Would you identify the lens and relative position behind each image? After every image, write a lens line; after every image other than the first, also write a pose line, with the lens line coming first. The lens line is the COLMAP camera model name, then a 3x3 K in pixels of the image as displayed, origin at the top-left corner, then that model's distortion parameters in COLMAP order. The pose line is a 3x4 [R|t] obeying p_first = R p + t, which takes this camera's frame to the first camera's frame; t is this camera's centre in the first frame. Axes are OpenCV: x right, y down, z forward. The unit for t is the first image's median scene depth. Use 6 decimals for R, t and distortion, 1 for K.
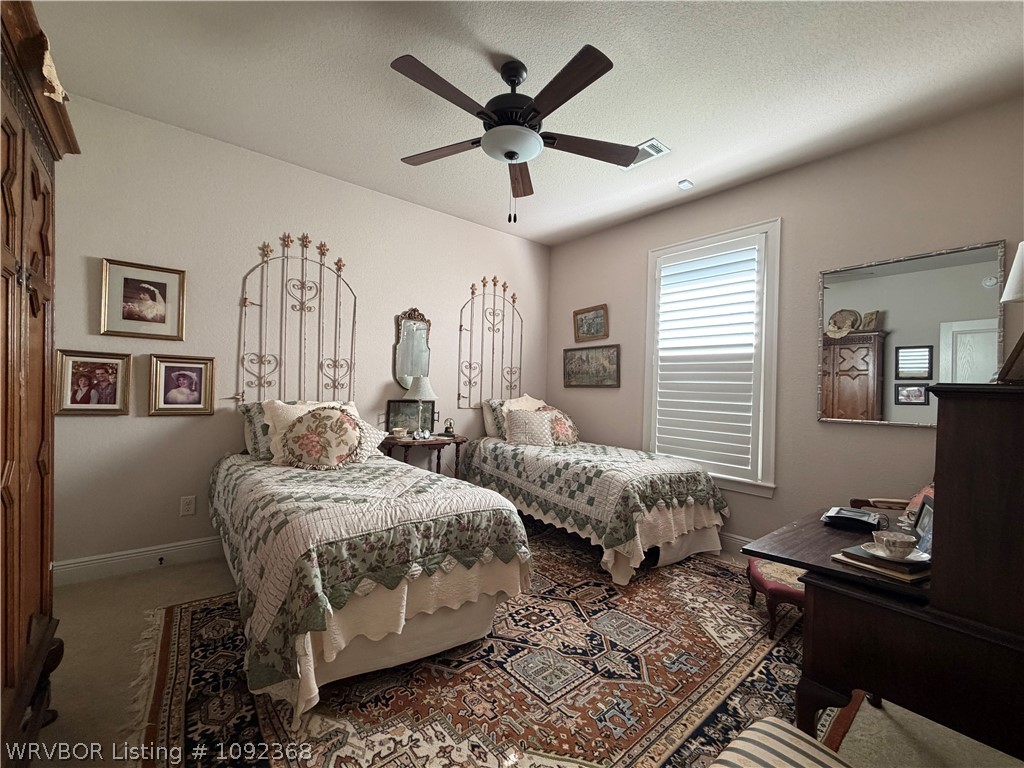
lens RADIAL K [[425.3, 0, 511.2], [0, 425.3, 381.4], [0, 0, 1]] dist [-0.000275, -0.000545]
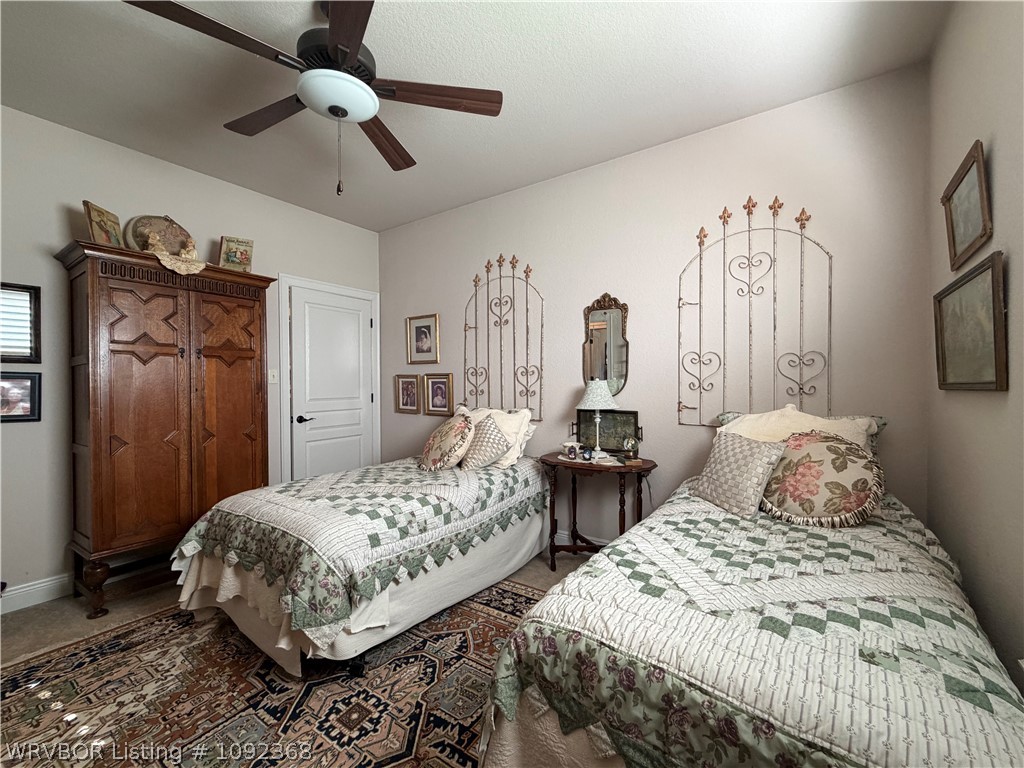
lens RADIAL K [[425.3, 0, 512.8], [0, 425.3, 385.8], [0, 0, 1]] dist [-0.000275, -0.000545]
pose [[0.281171, -0.021932, -0.959407, 0.579937], [0.027507, 0.999512, -0.014788, 0.007078], [0.959263, -0.022233, 0.281637, 0.737577]]
